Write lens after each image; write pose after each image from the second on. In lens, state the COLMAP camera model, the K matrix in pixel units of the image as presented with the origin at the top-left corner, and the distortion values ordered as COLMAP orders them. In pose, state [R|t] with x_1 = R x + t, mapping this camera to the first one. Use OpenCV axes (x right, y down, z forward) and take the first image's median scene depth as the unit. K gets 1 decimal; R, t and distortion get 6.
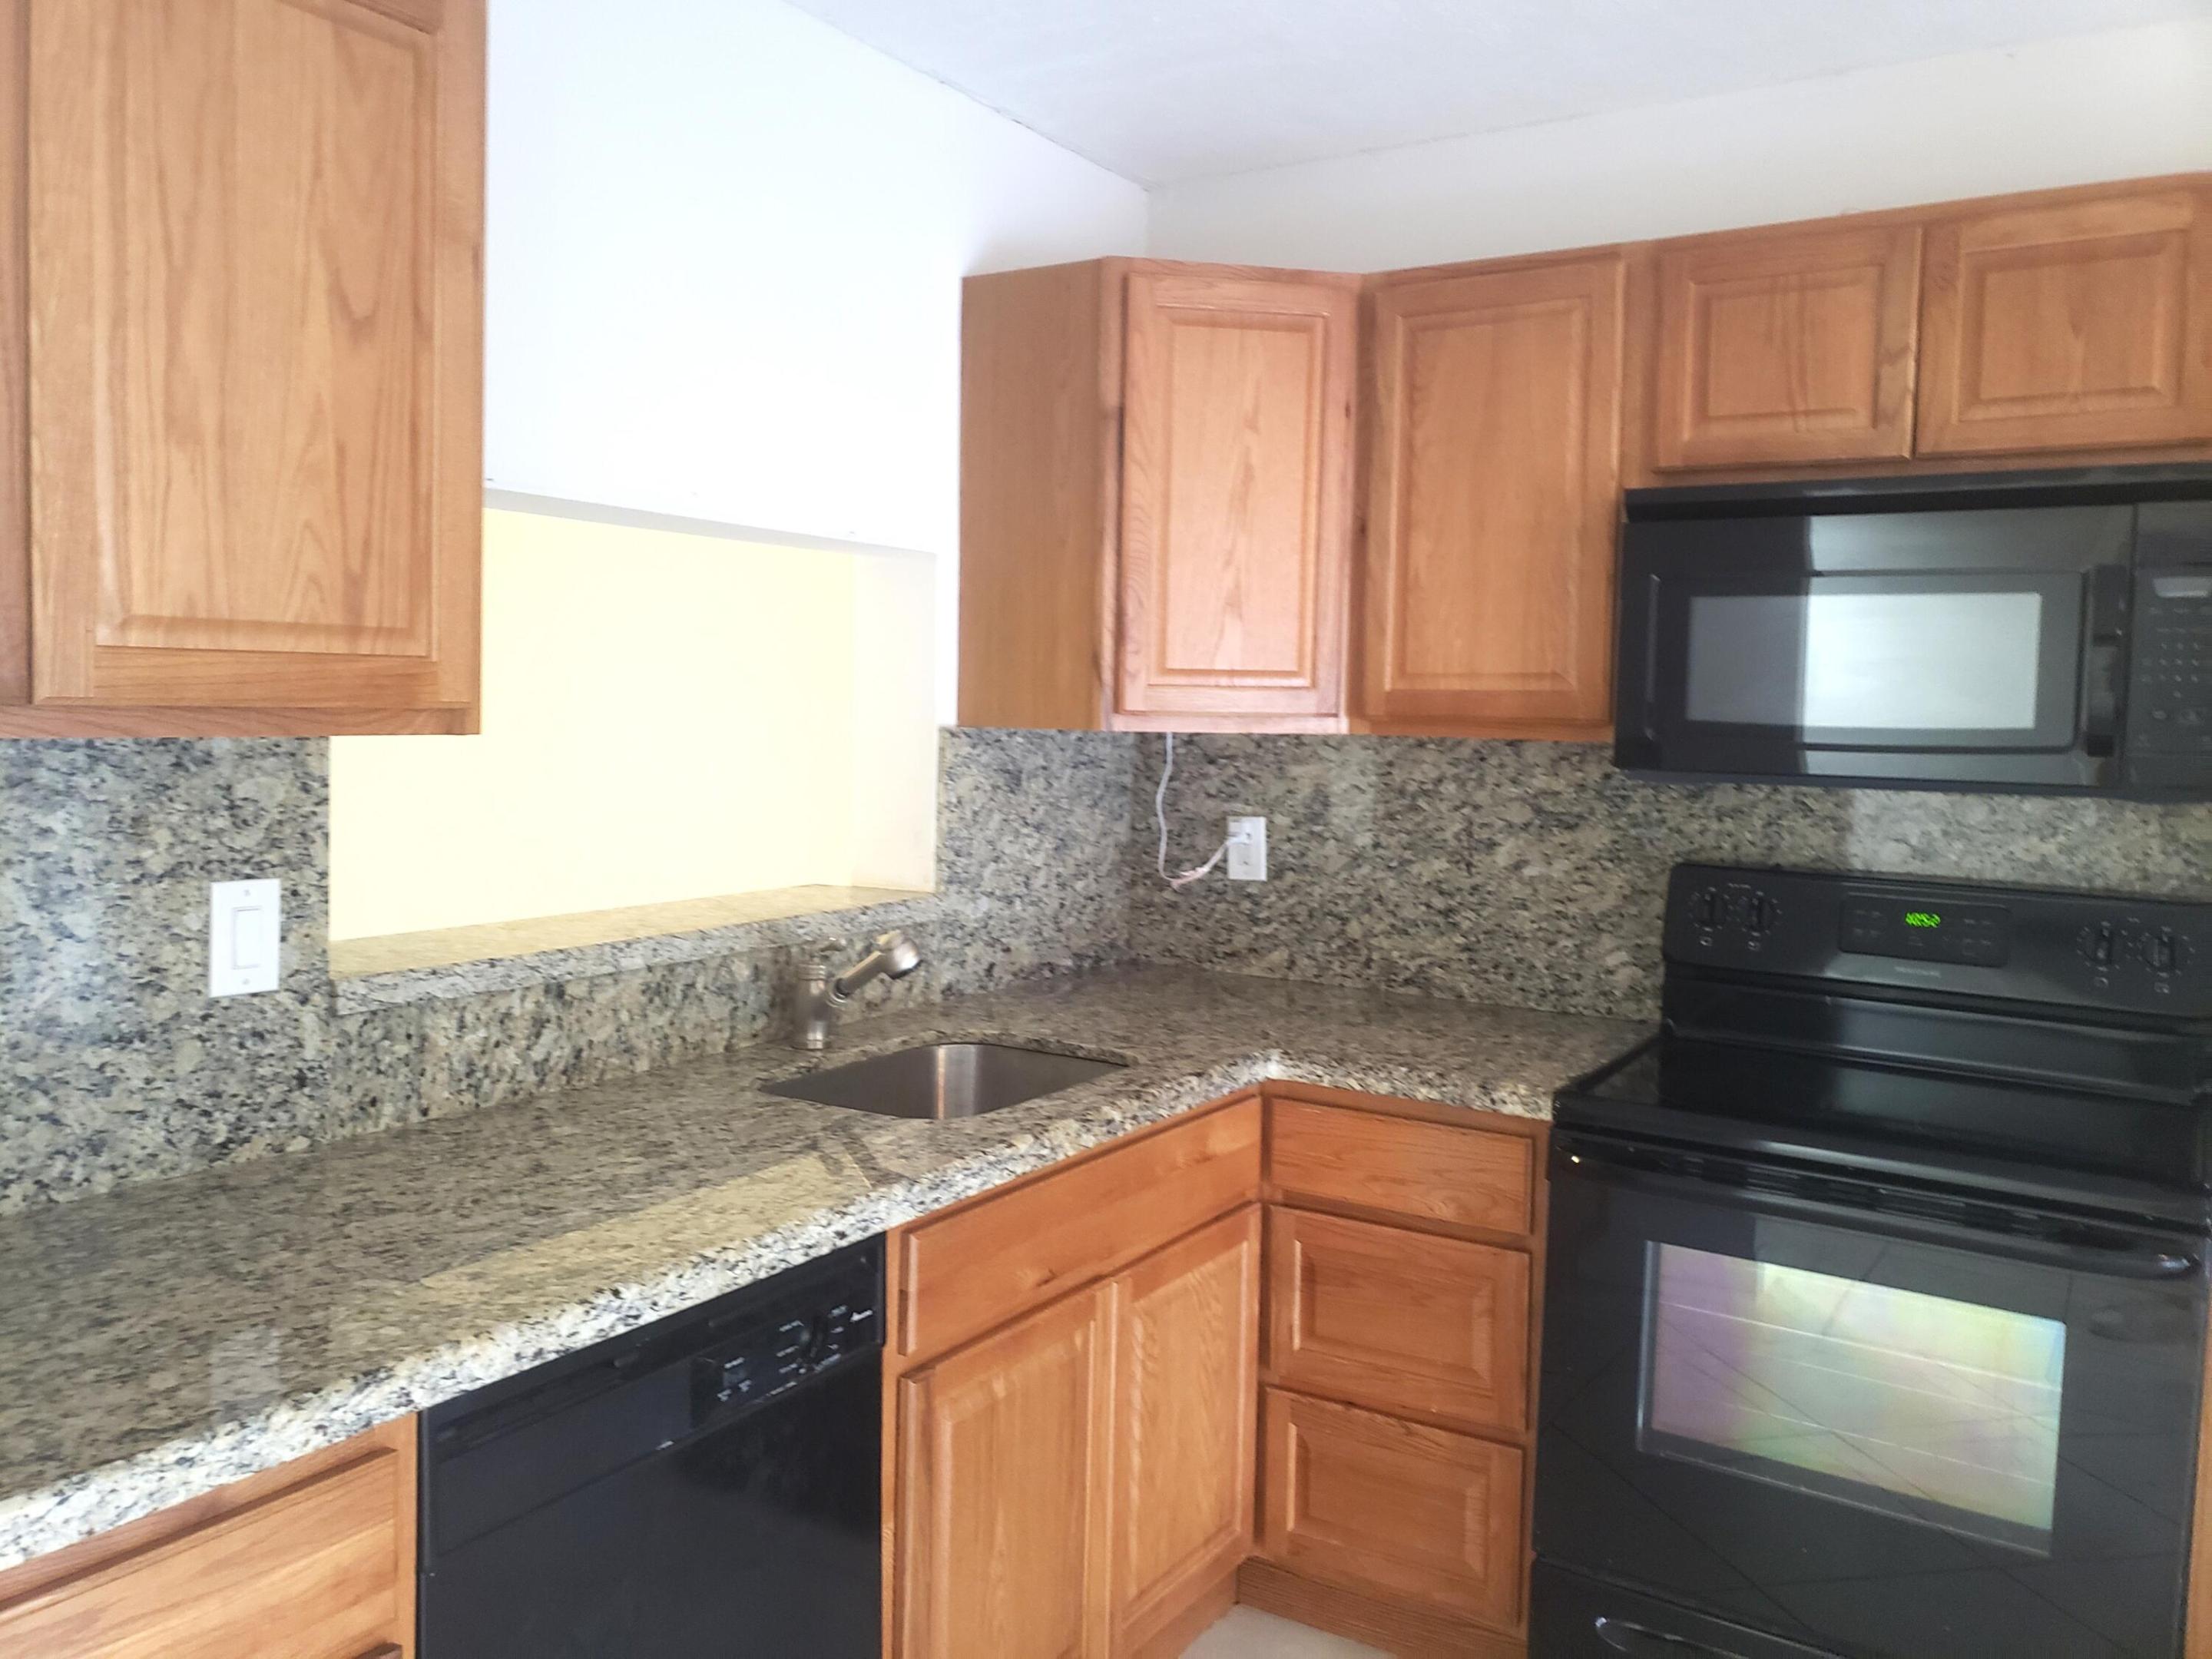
lens RADIAL K [[1740.4, 0, 1104.2], [0, 1740.4, 803.1], [0, 0, 1]] dist [0.029930, -0.011452]
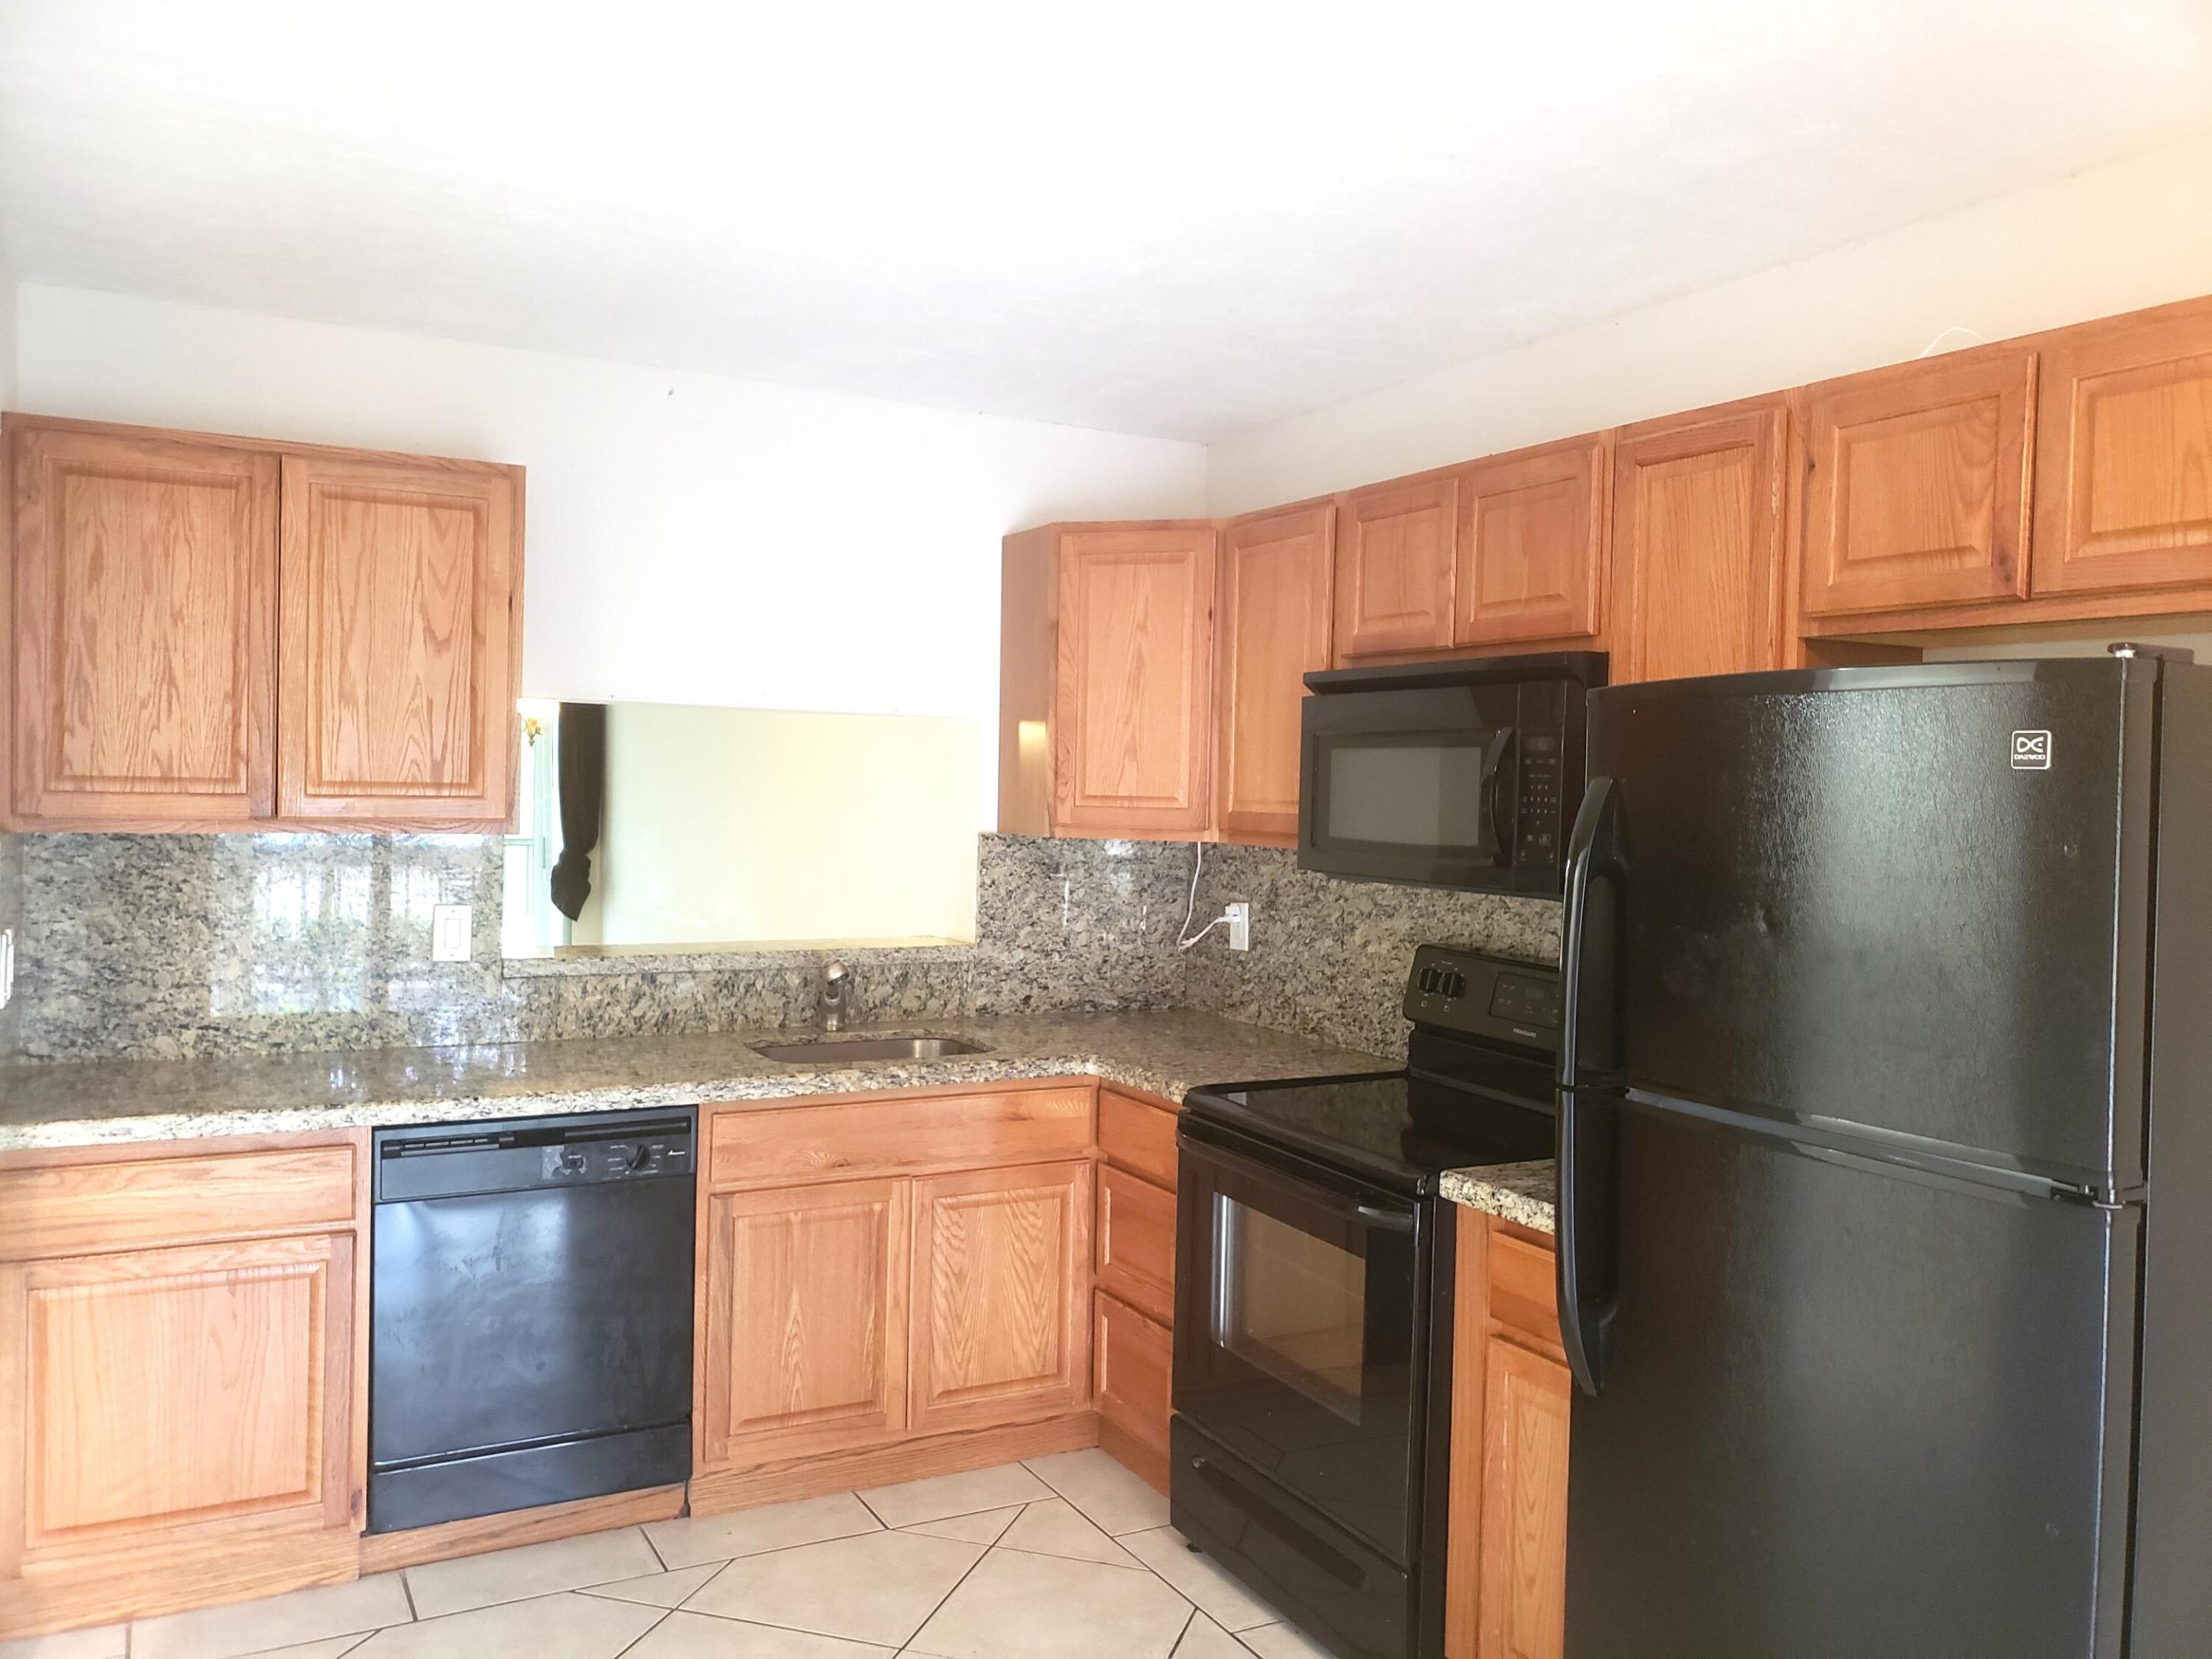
lens RADIAL K [[1740.0, 0, 1106.0], [0, 1740.0, 829.5], [0, 0, 1]] dist [0.099842, -0.173512]
pose [[0.872819, 0.013219, -0.487866, 0.855407], [-0.033918, 0.998859, -0.033618, -0.000003], [0.486865, 0.045890, 0.872271, -0.301613]]
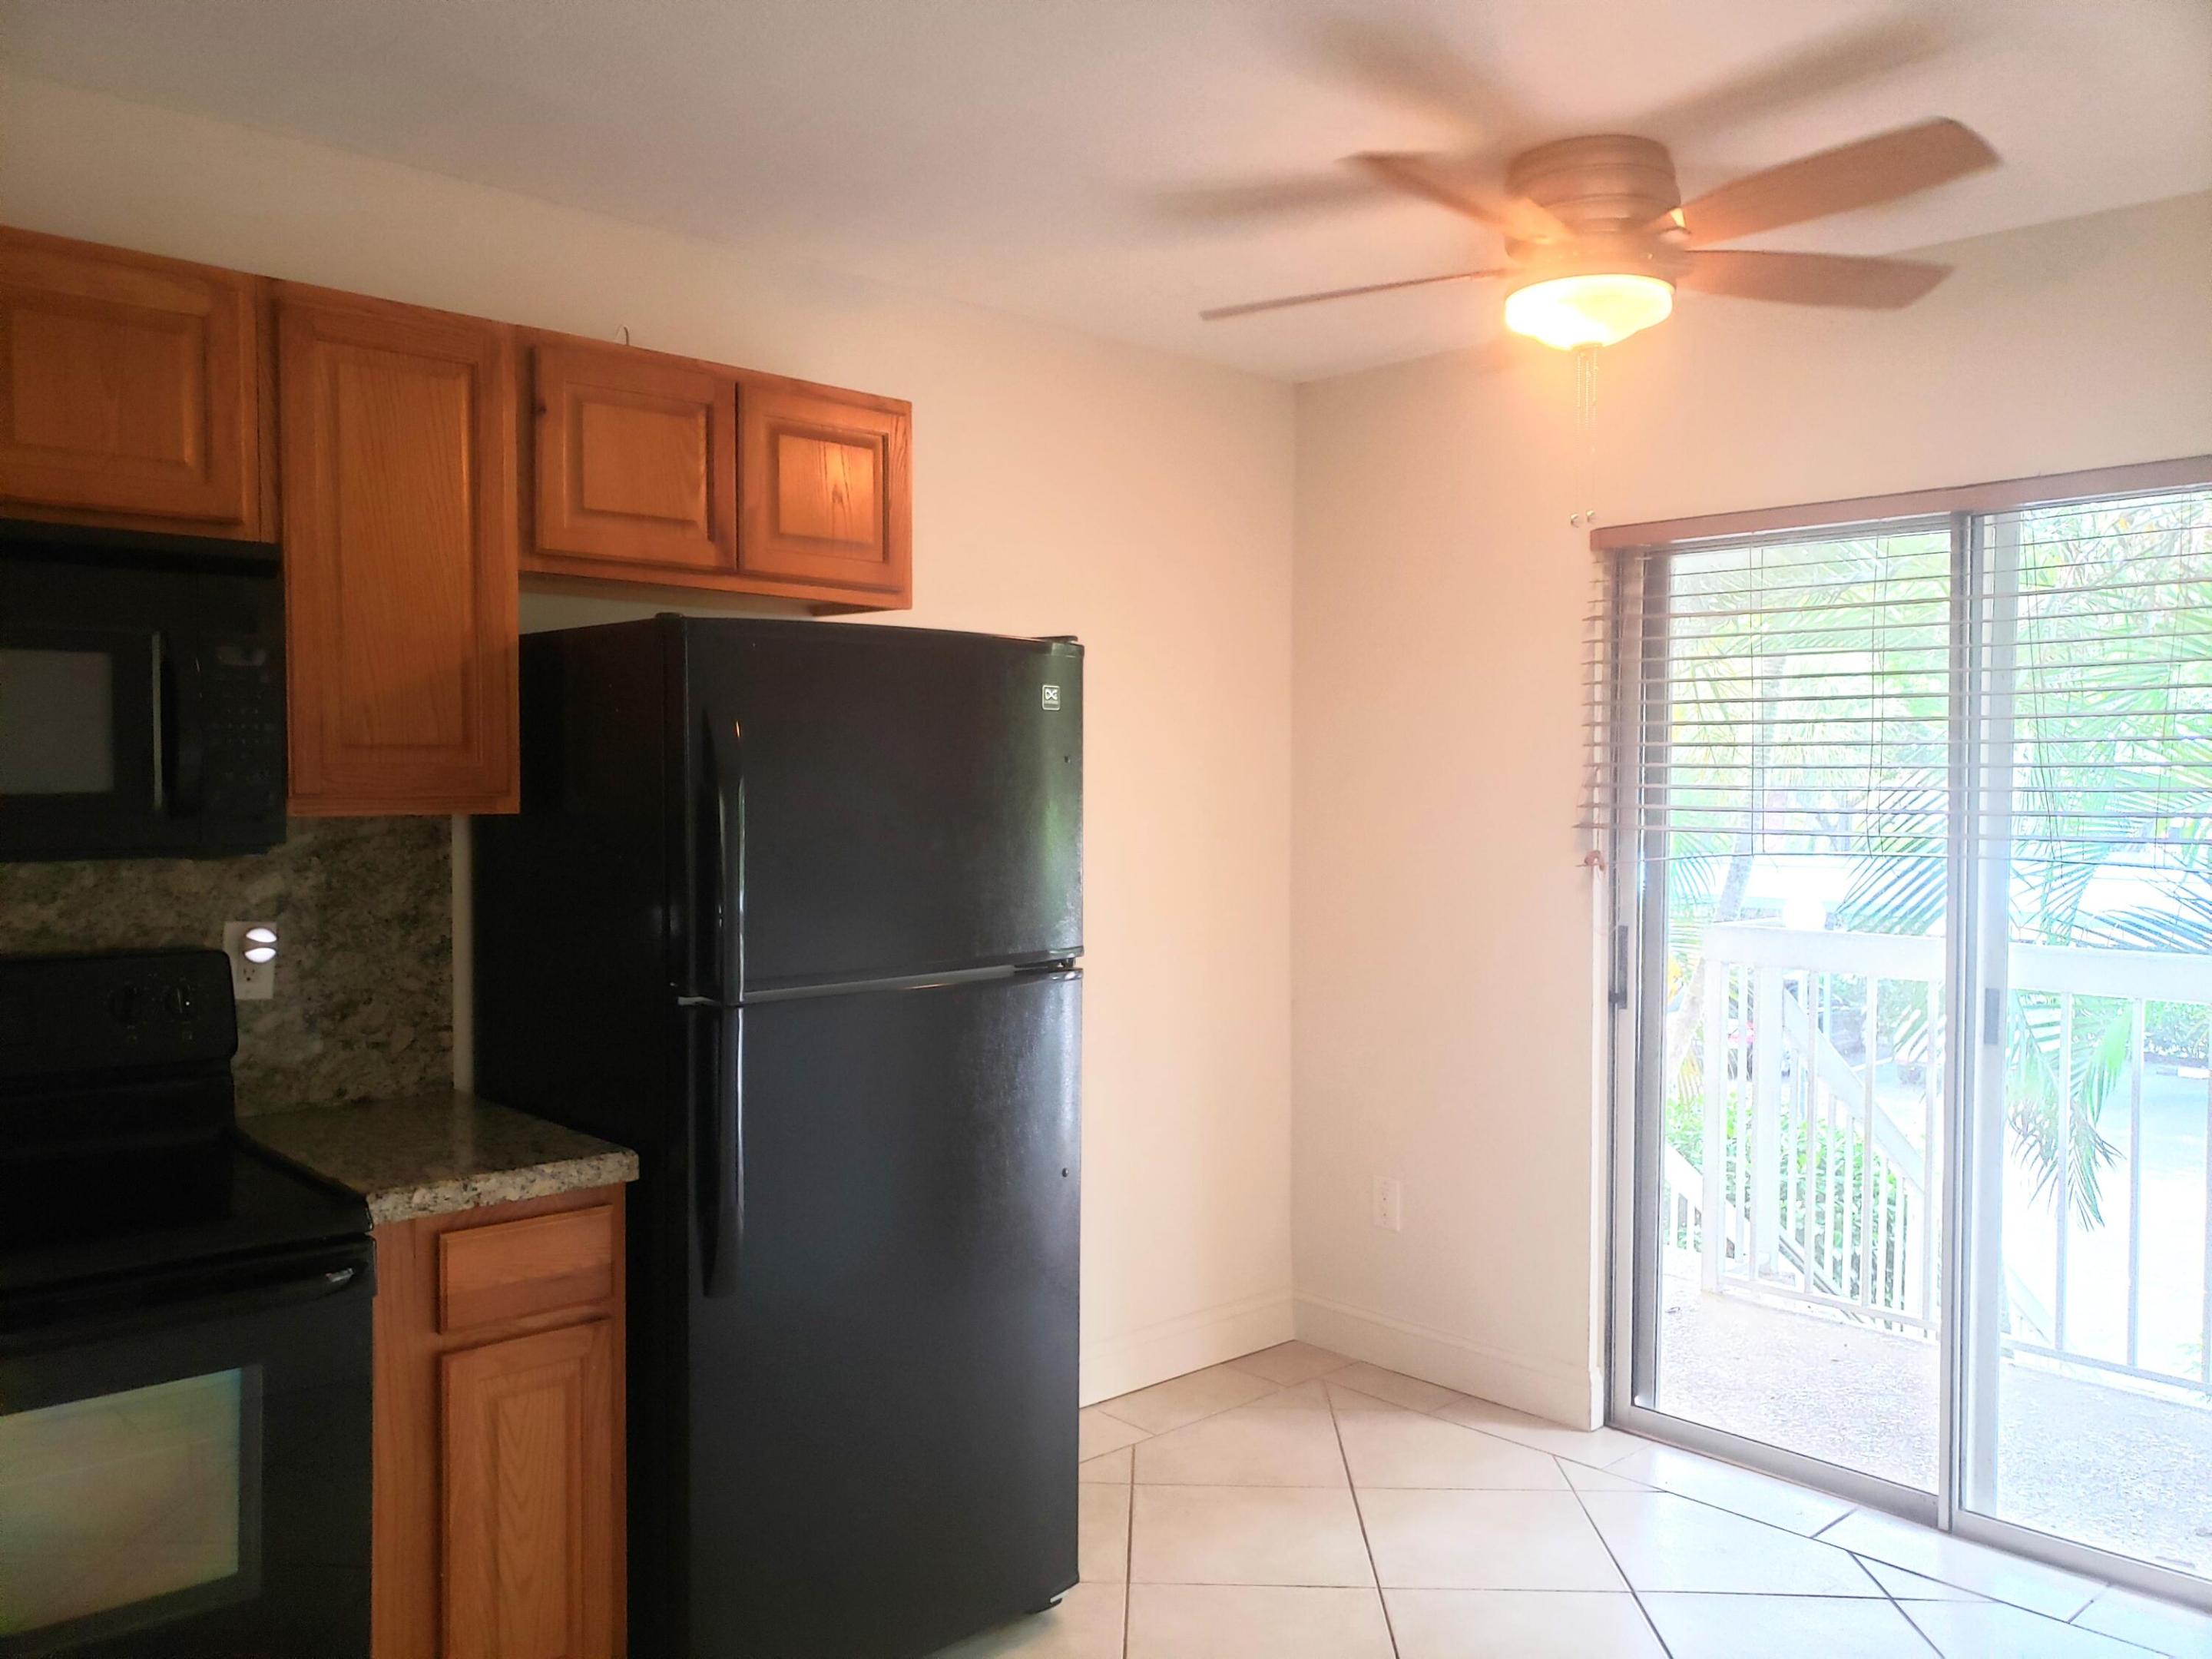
lens RADIAL K [[1740.0, 0, 1106.0], [0, 1740.0, 829.5], [0, 0, 1]] dist [0.099842, -0.173512]
pose [[0.227937, -0.053248, 0.972219, -0.269507], [0.056018, 0.997567, 0.041503, -0.028452], [-0.972063, 0.045001, 0.230365, 0.213092]]
